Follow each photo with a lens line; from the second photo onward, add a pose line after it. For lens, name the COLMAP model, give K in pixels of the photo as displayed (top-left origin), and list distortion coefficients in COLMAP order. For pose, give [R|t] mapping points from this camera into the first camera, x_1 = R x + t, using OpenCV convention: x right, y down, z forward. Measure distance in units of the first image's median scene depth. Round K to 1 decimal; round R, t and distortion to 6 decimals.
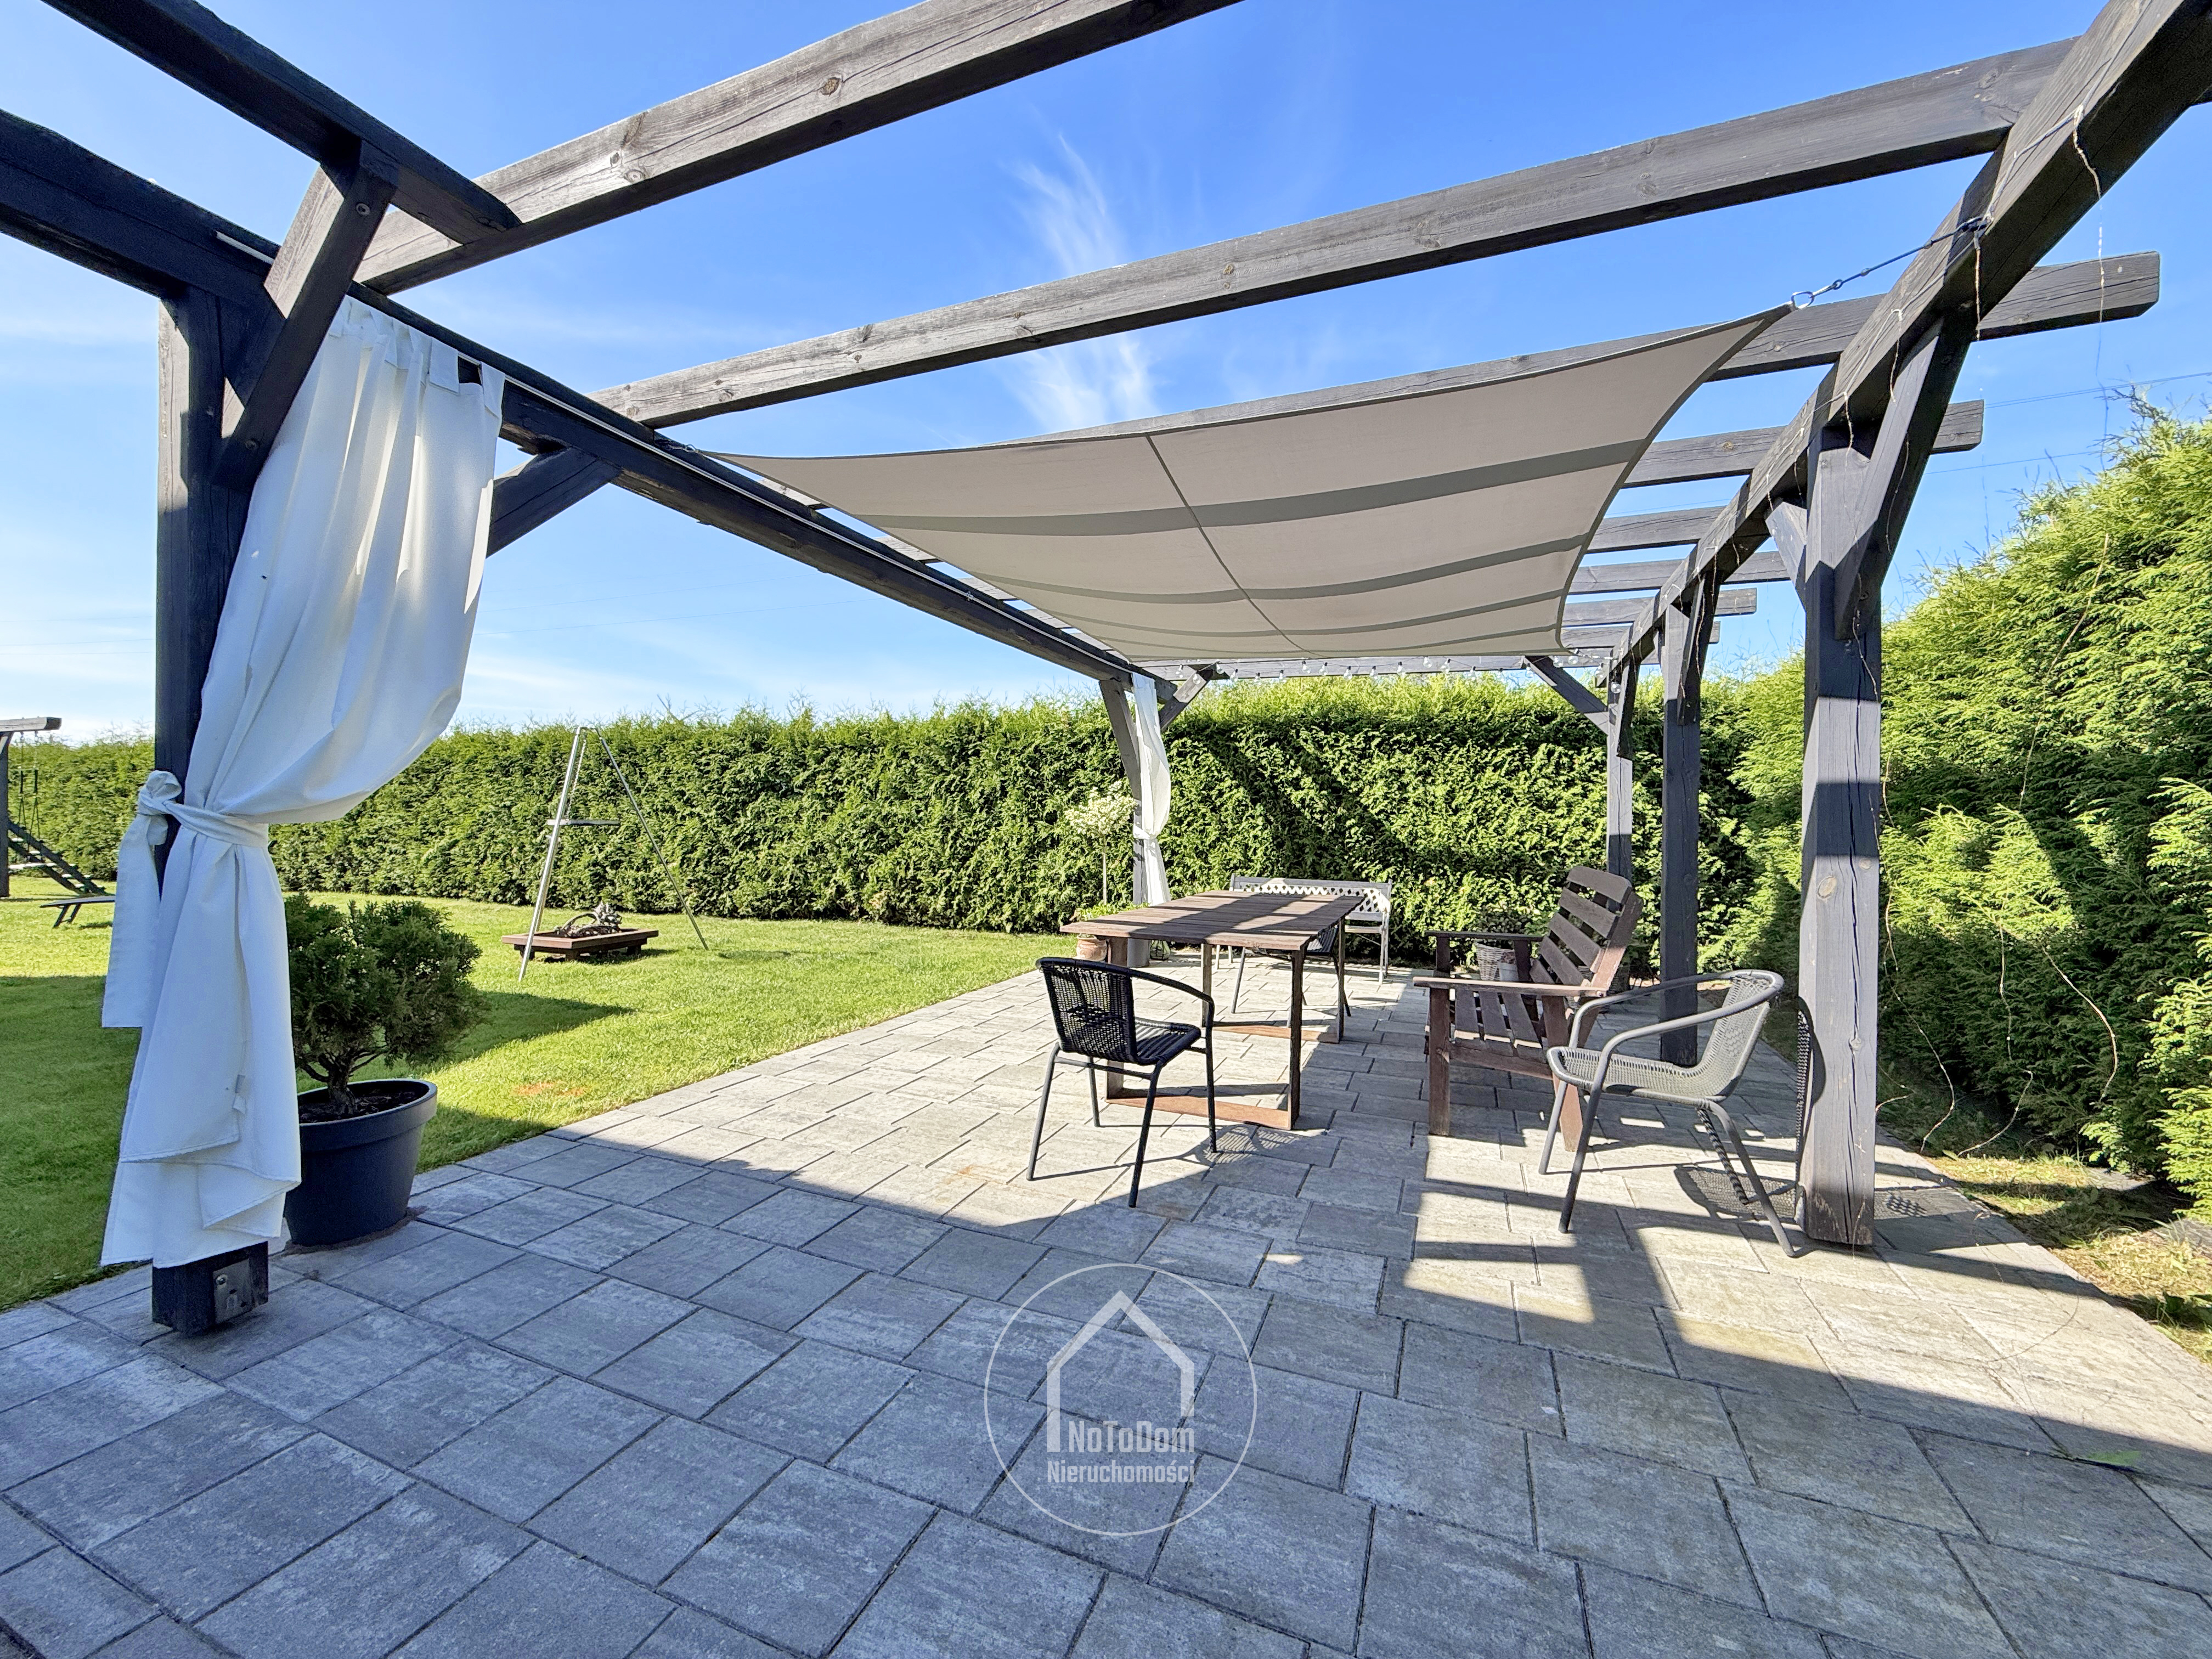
lens RADIAL K [[887.6, 0, 1102.5], [0, 887.6, 828.0], [0, 0, 1]] dist [-0.001094, -0.000305]
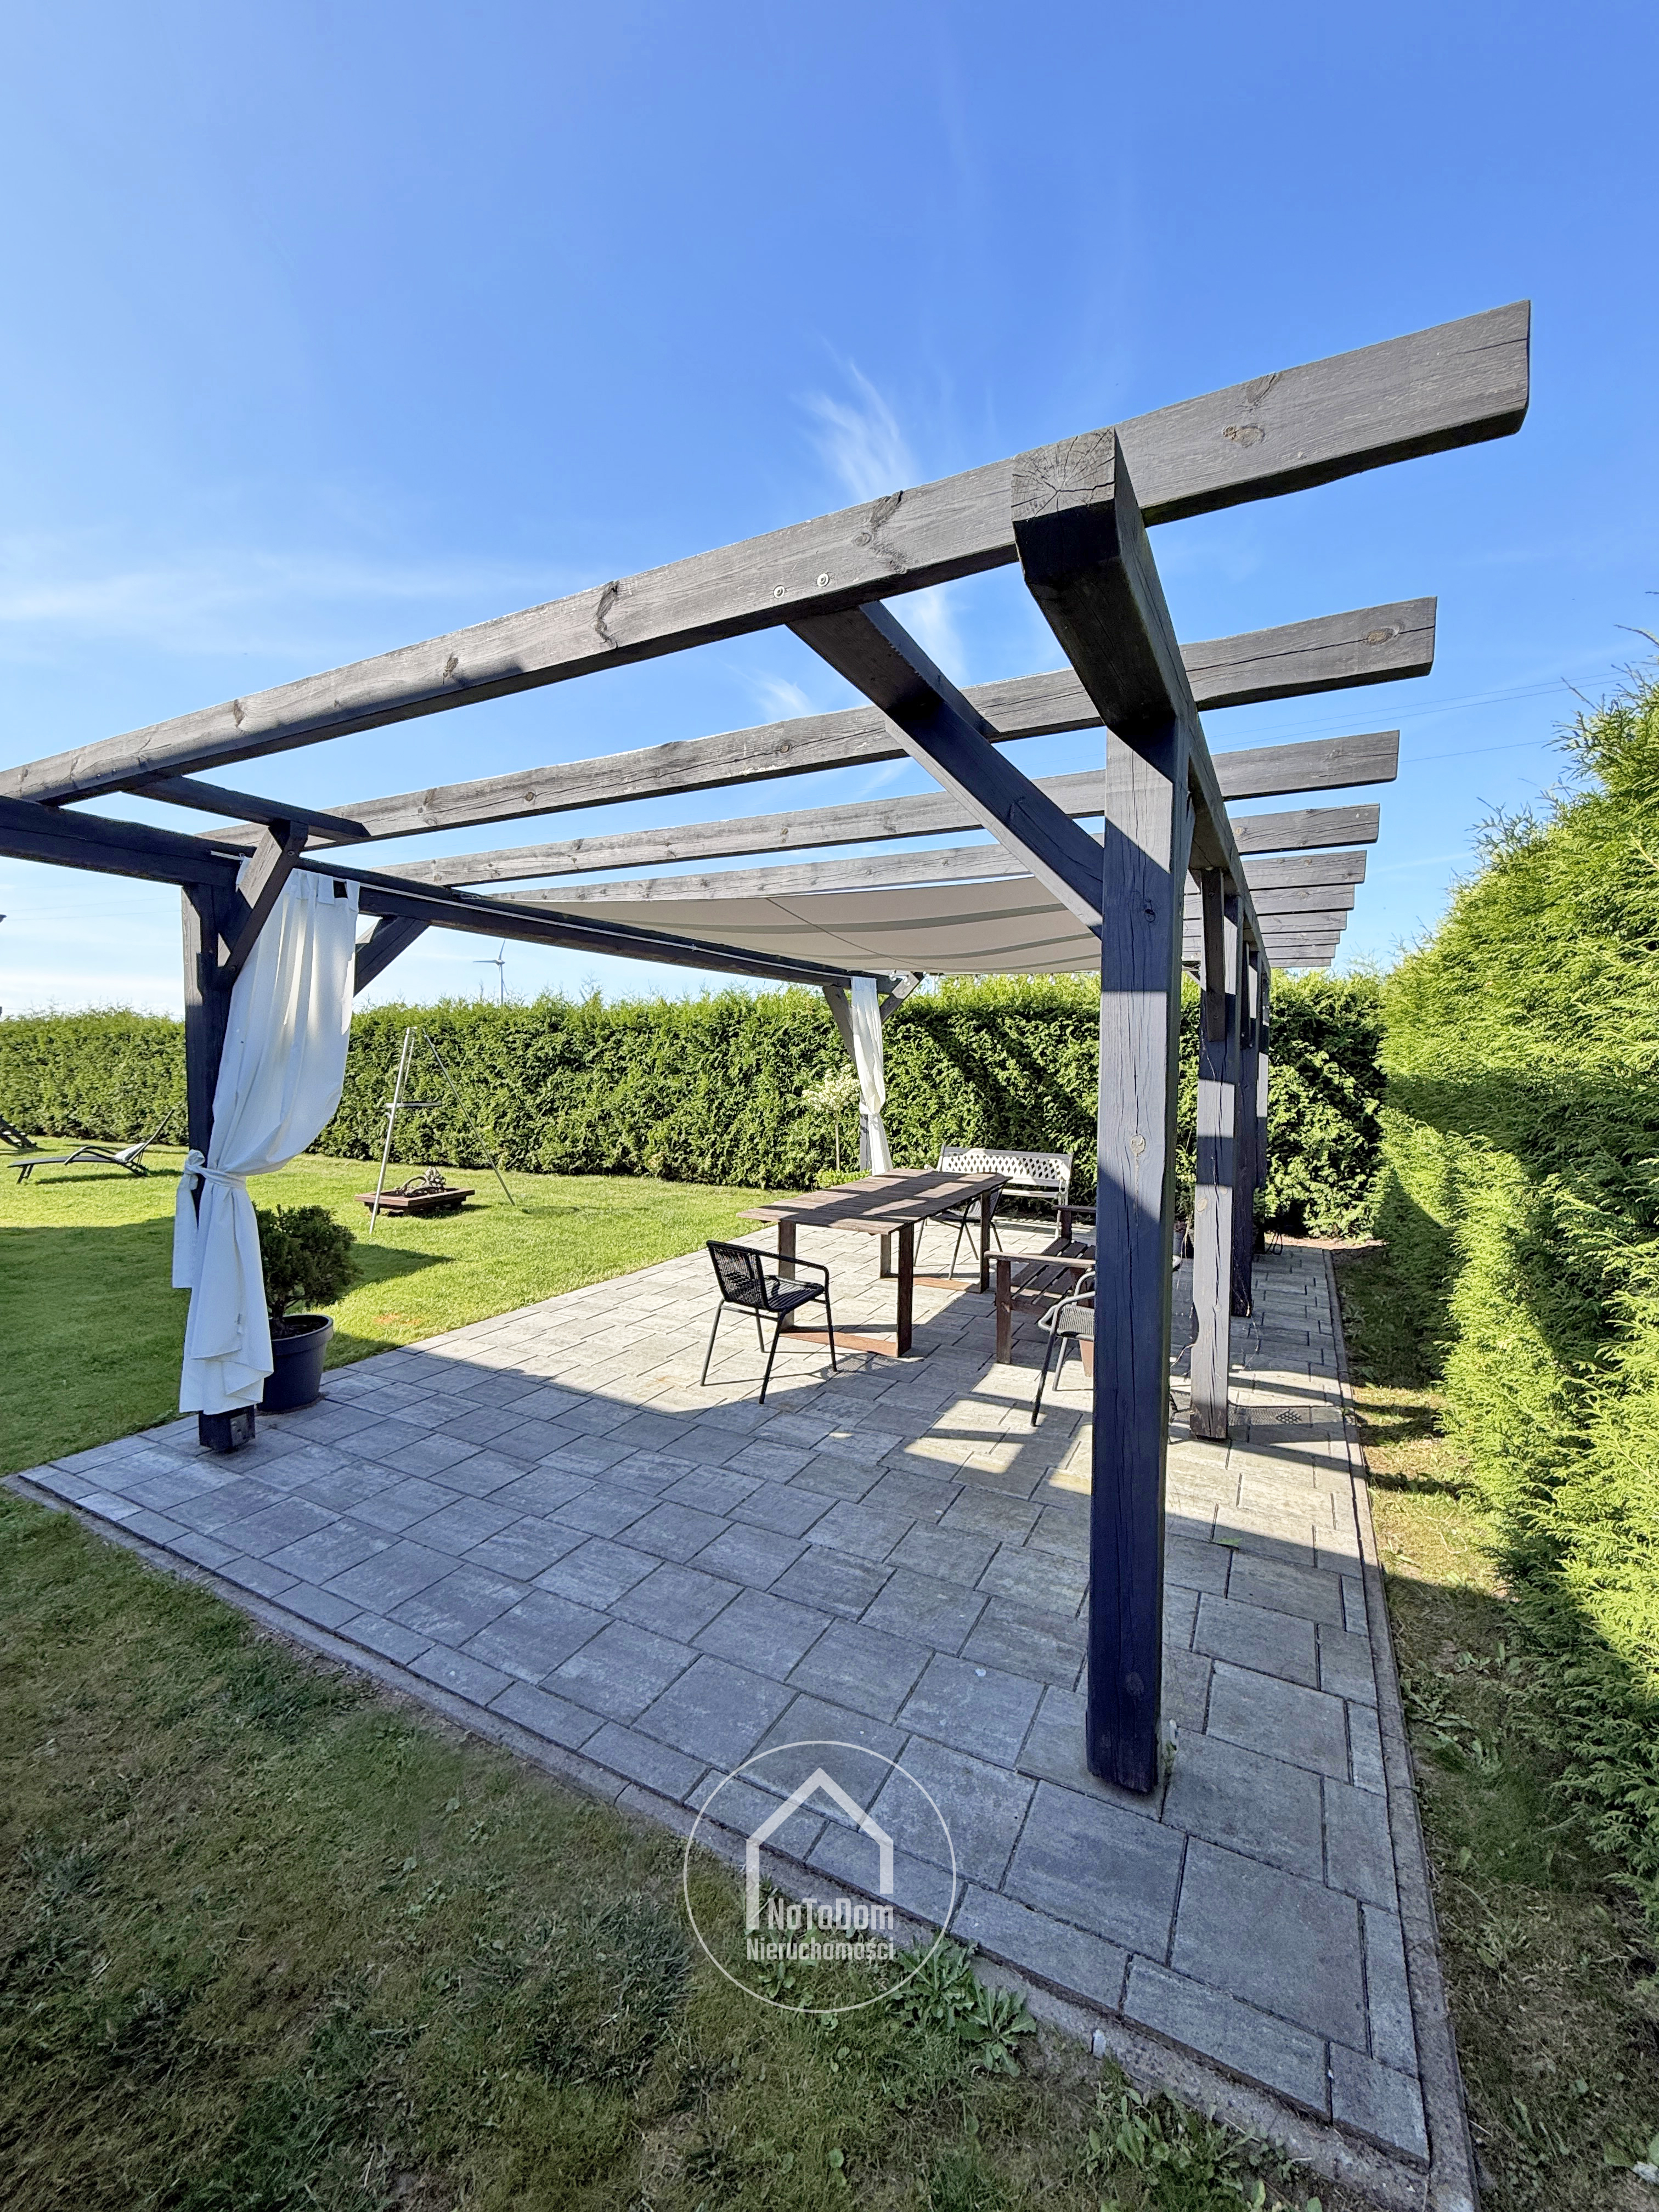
lens RADIAL K [[887.6, 0, 834.1], [0, 887.6, 1100.1], [0, 0, 1]] dist [-0.001094, -0.000305]
pose [[0.996154, -0.004644, -0.087495, 0.260525], [0.008510, 0.999001, 0.043860, -0.146416], [0.087204, -0.044436, 0.995199, -0.439287]]
